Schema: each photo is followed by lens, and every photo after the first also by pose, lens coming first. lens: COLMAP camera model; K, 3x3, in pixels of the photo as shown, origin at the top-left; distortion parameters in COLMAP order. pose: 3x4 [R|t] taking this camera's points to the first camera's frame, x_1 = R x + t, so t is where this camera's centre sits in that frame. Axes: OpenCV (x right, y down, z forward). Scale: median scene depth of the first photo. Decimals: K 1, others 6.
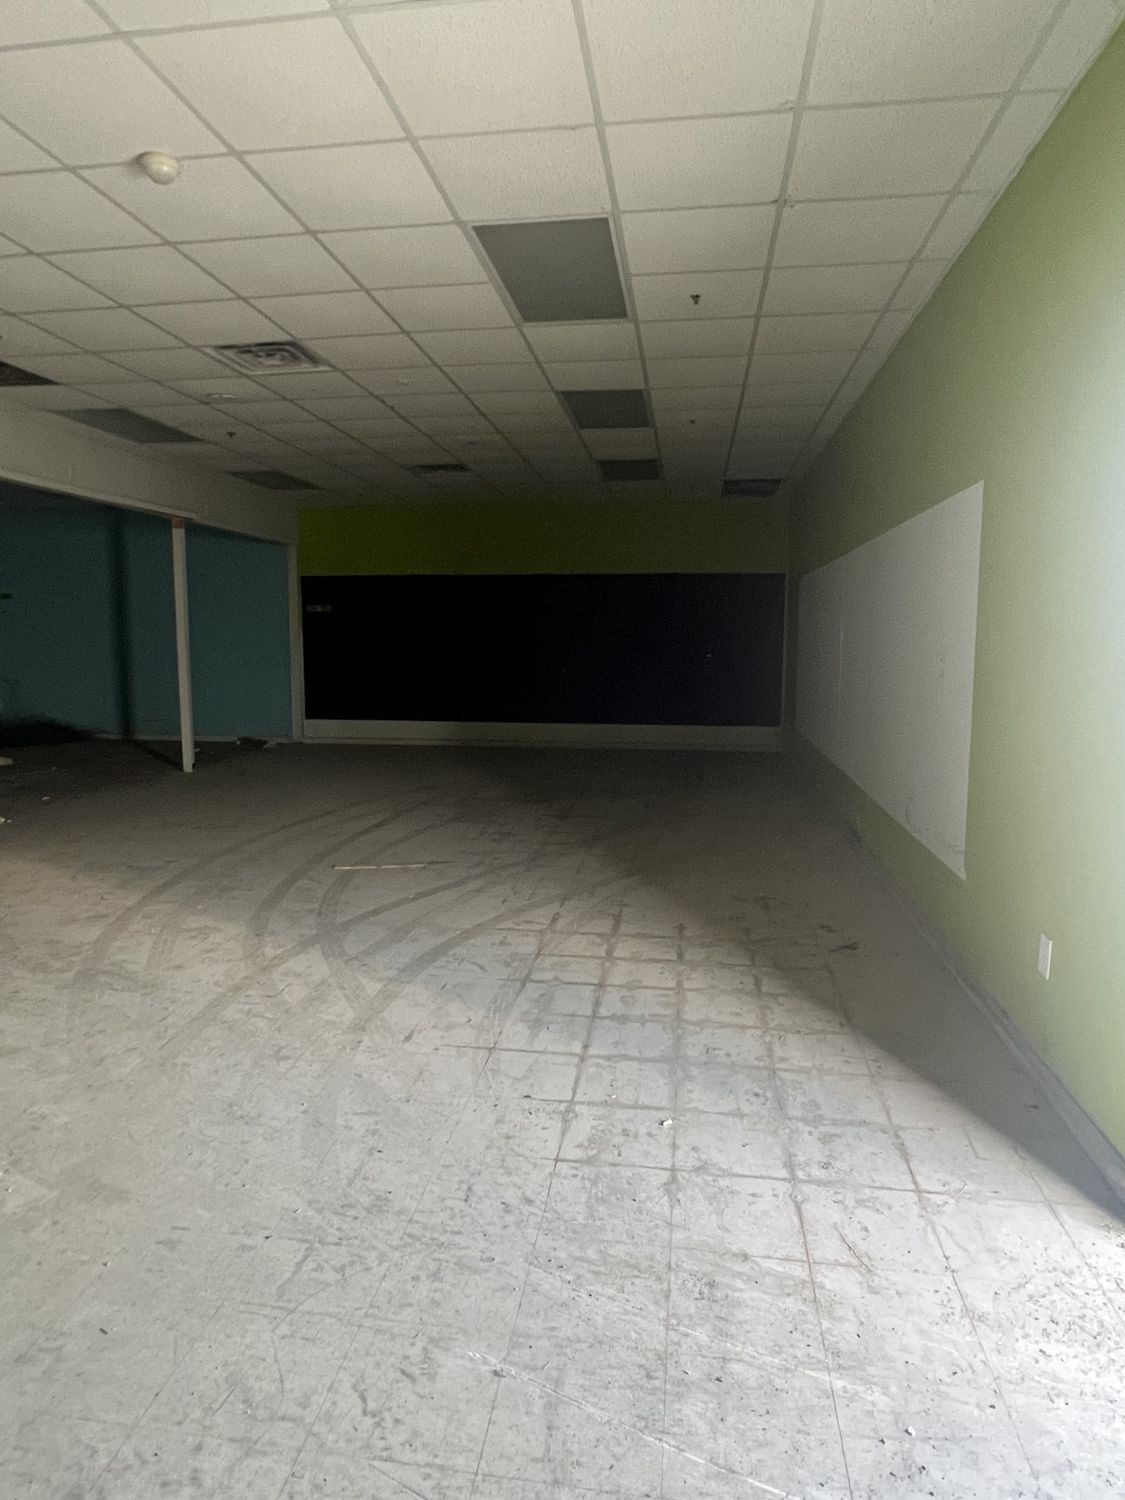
lens RADIAL K [[912.9, 0, 562.5], [0, 912.9, 743.9], [0, 0, 1]] dist [0.002929, -0.002456]
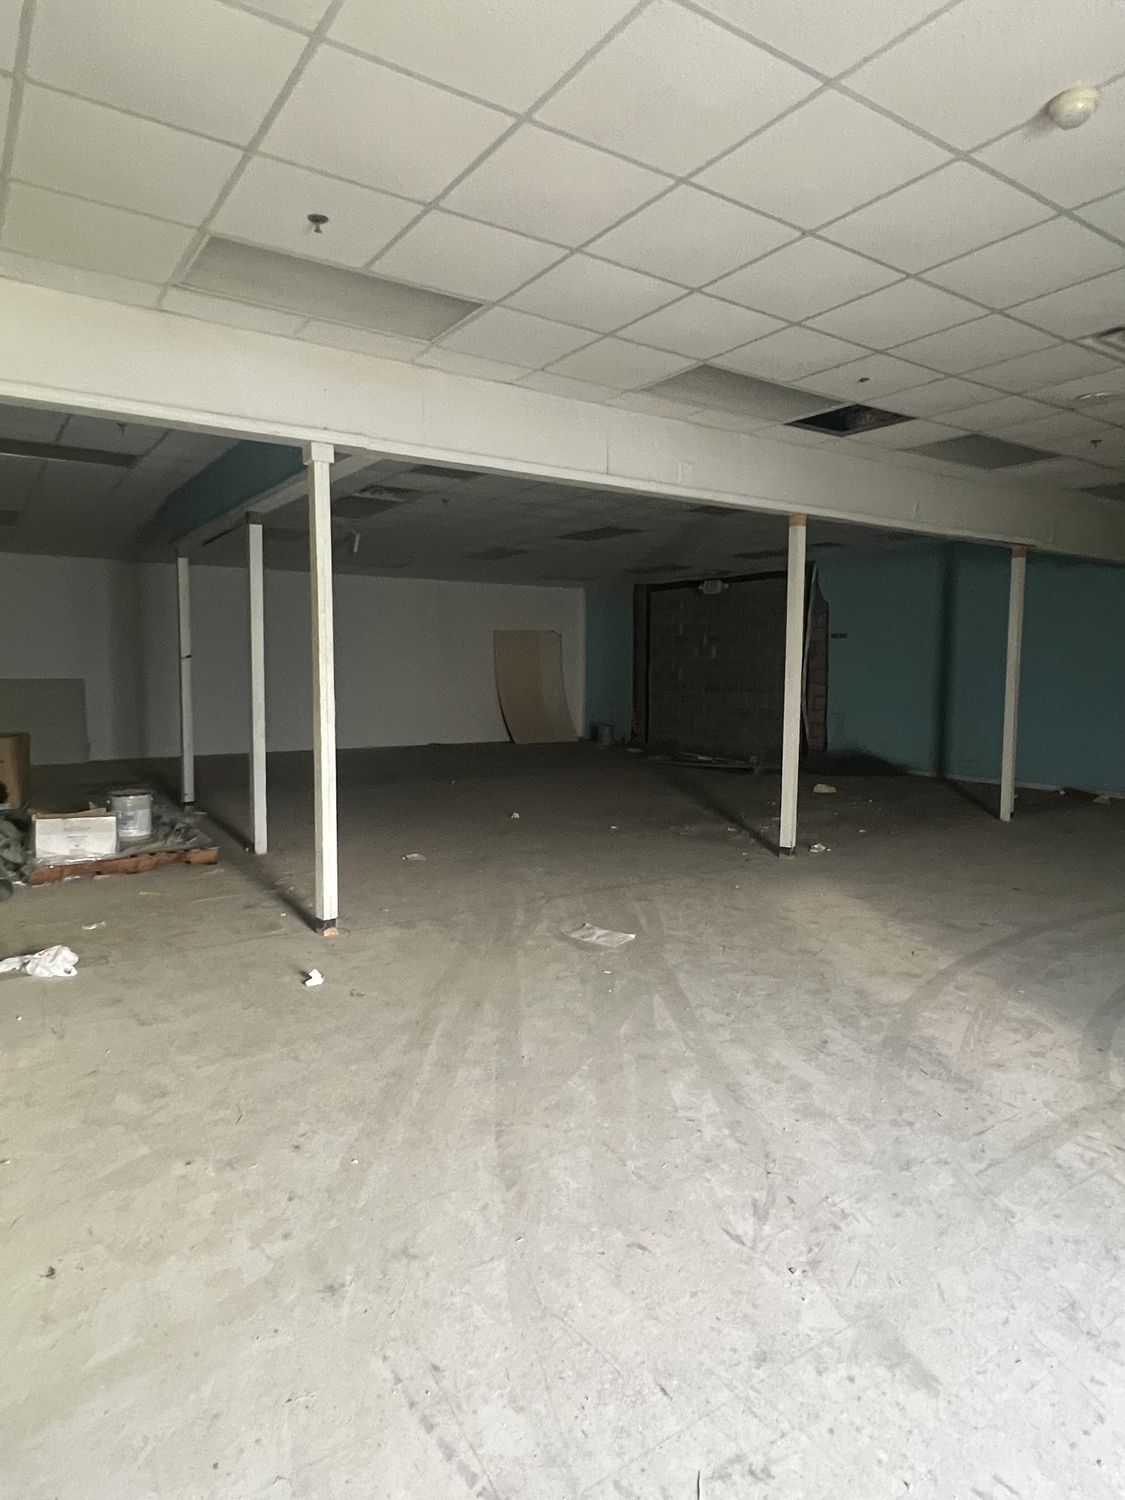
lens RADIAL K [[912.9, 0, 564.3], [0, 912.9, 748.6], [0, 0, 1]] dist [0.002929, -0.002456]
pose [[0.673420, 0.065446, -0.736357, -0.085078], [-0.091063, 0.995831, 0.005228, -0.013483], [0.733630, 0.063534, 0.676573, 0.114778]]
